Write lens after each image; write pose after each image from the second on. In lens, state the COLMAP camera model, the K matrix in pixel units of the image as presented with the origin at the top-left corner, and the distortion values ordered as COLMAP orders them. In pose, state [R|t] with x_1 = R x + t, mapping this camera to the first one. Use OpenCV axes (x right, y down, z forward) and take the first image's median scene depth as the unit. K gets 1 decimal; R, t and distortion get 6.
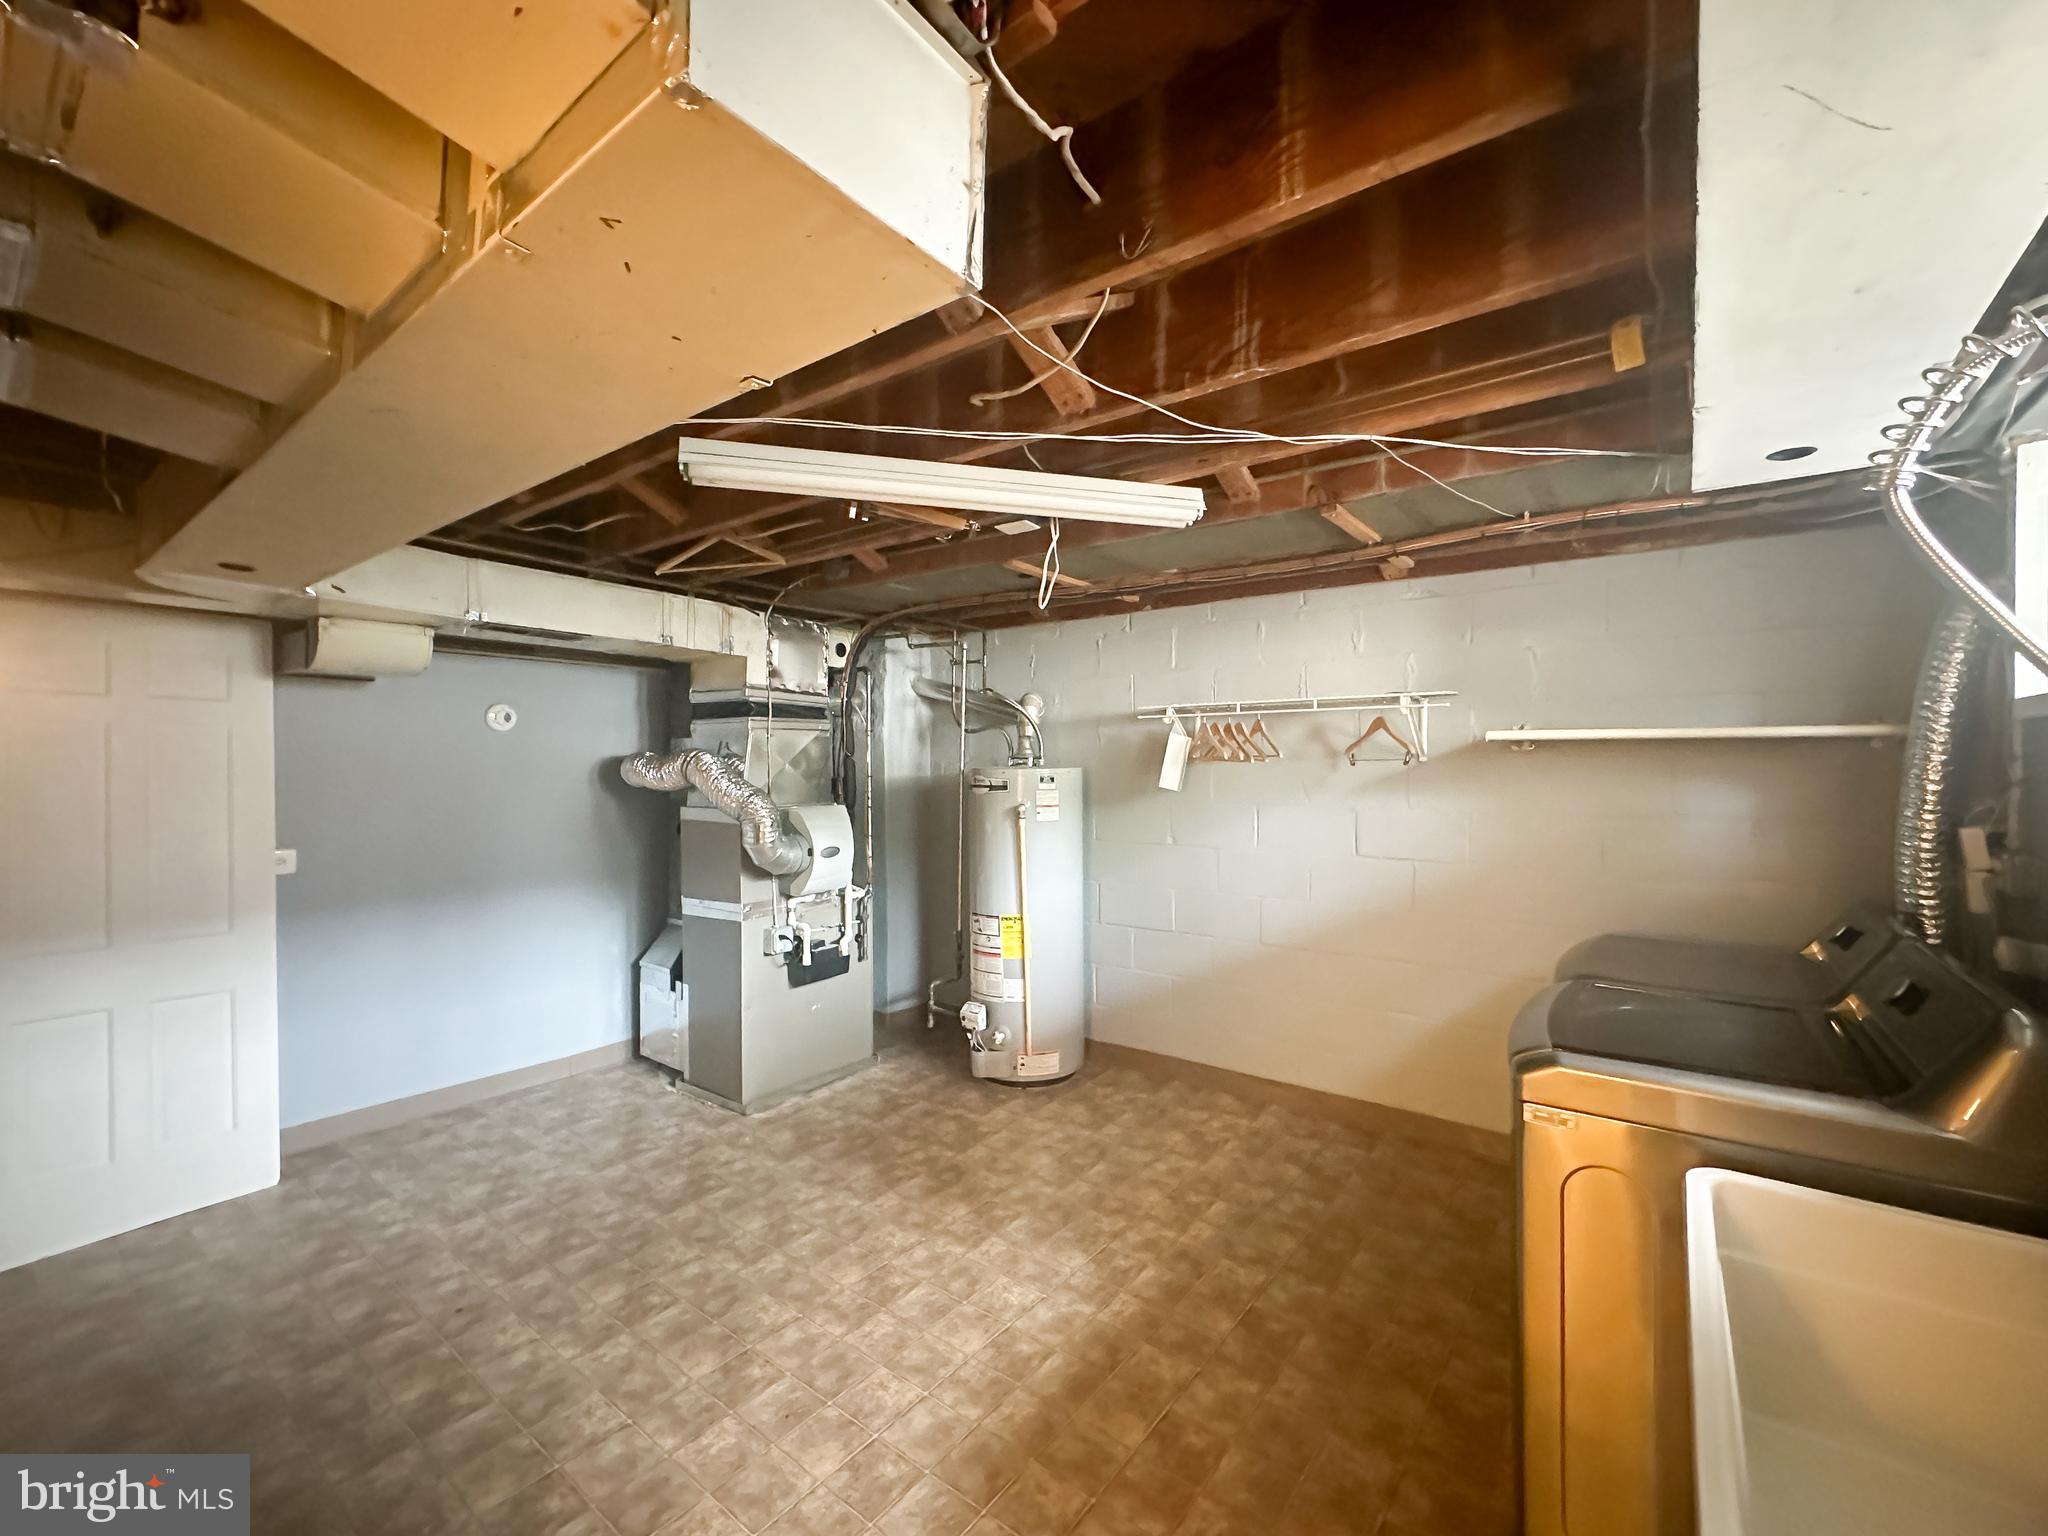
lens RADIAL K [[824.1, 0, 1022.0], [0, 824.1, 769.1], [0, 0, 1]] dist [-0.001143, 0.000220]
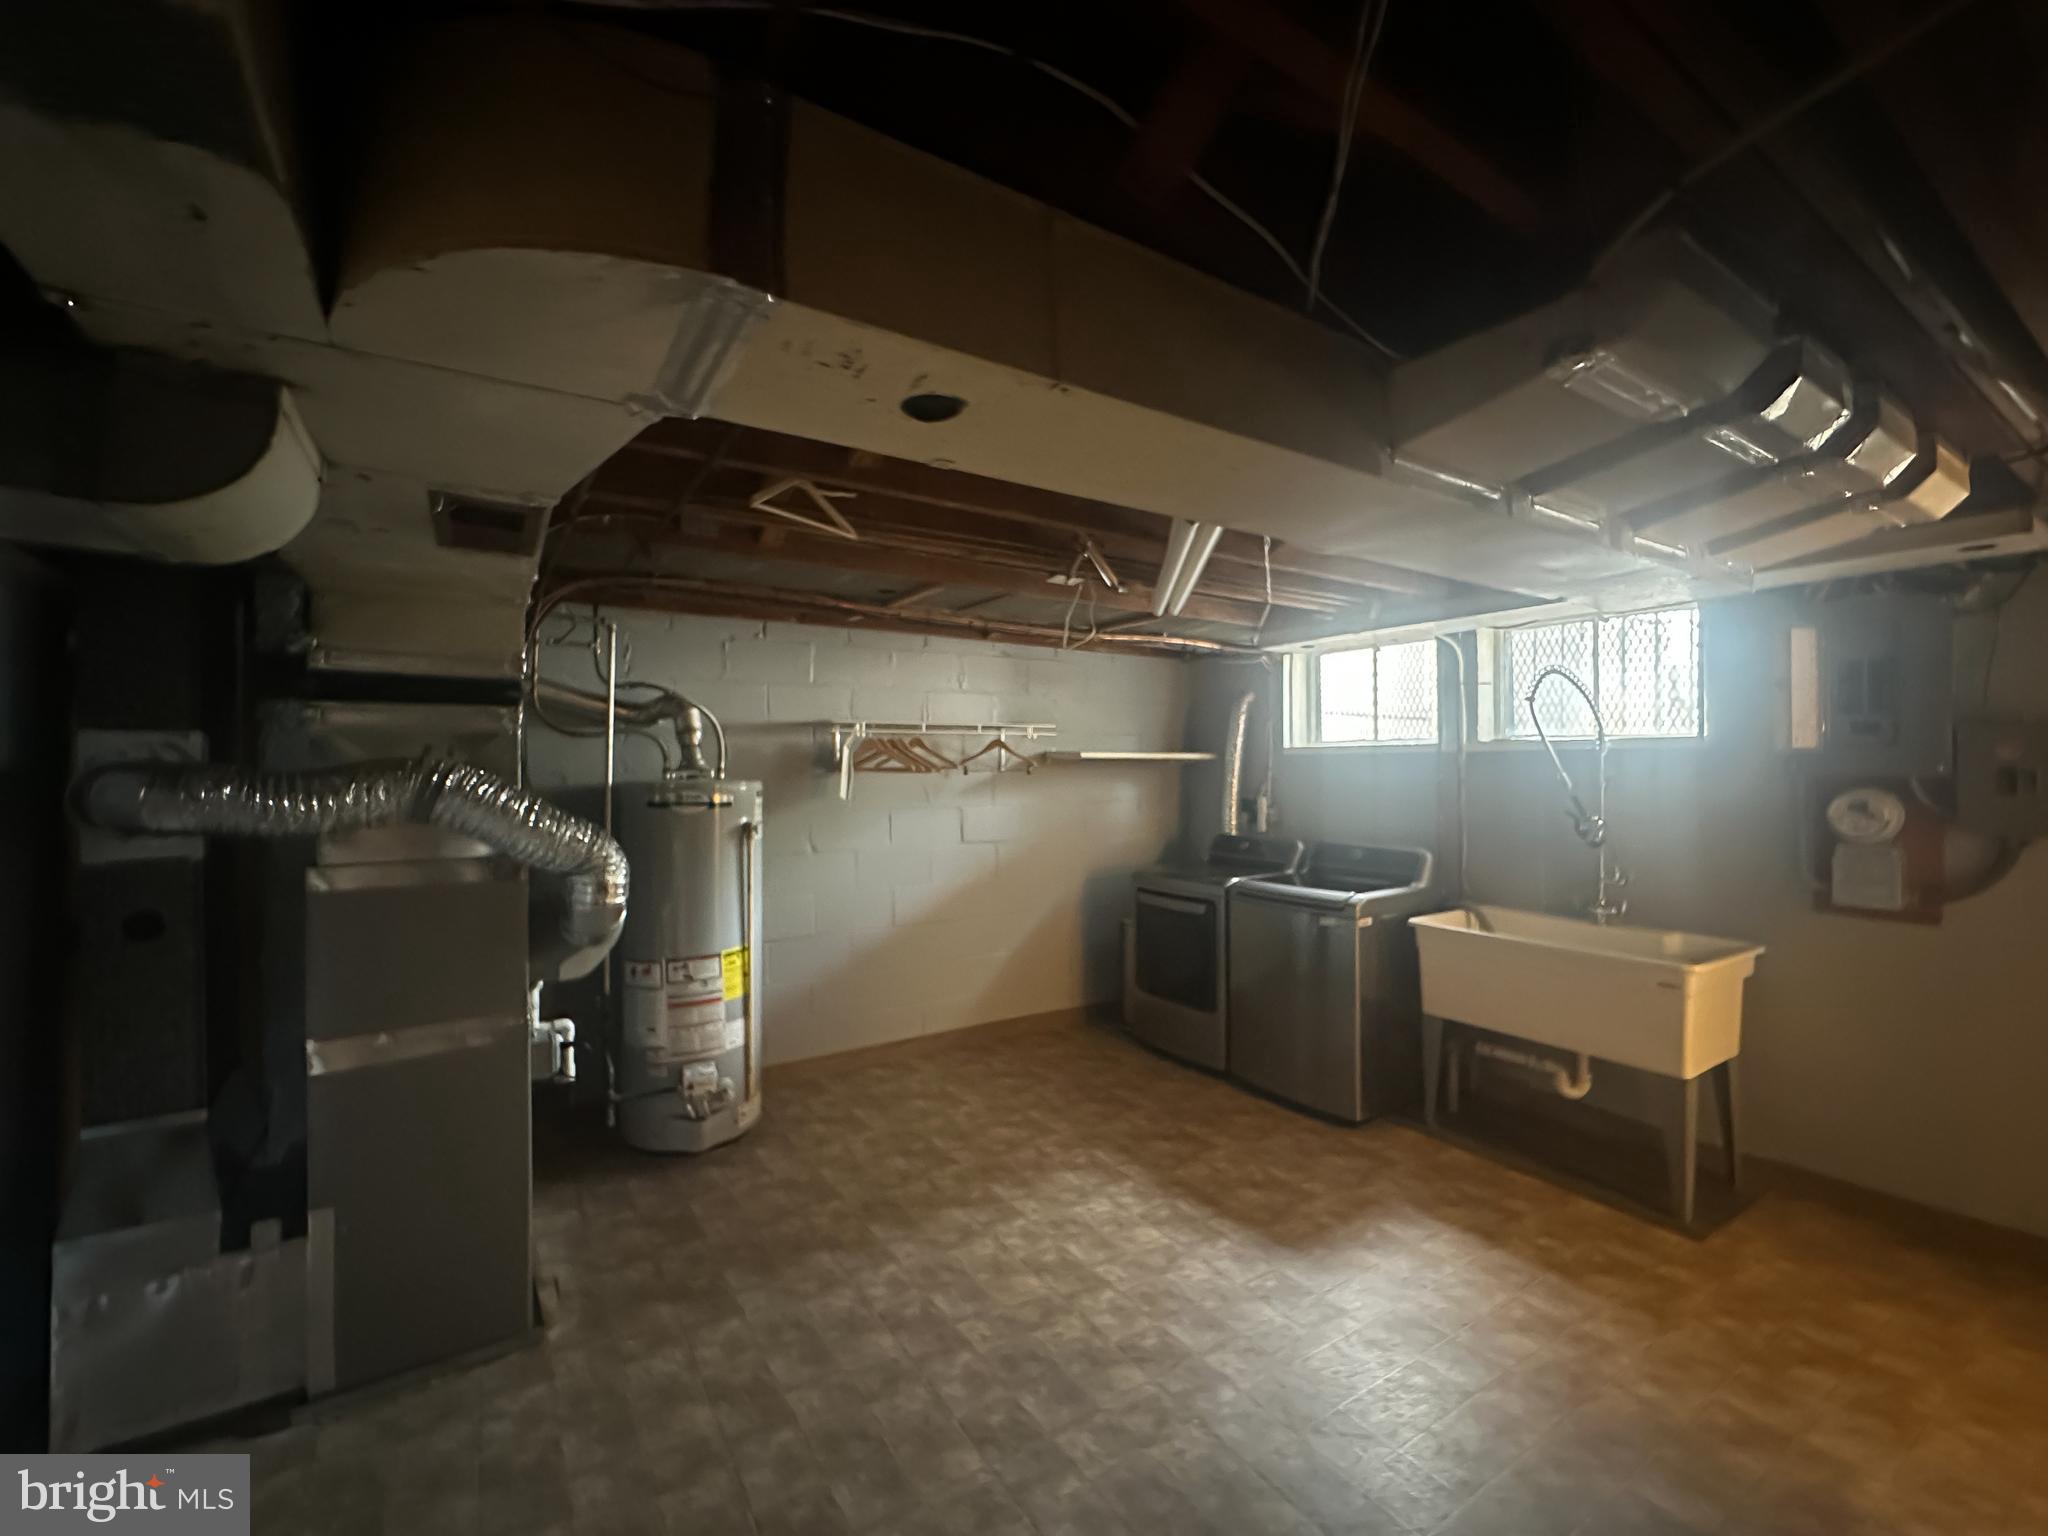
lens RADIAL K [[824.1, 0, 1022.0], [0, 824.1, 769.1], [0, 0, 1]] dist [-0.001143, 0.000220]
pose [[0.363519, -0.003867, 0.931579, -0.877666], [0.011495, 0.999934, -0.000335, -0.013576], [-0.931516, 0.010830, 0.363540, 0.477981]]
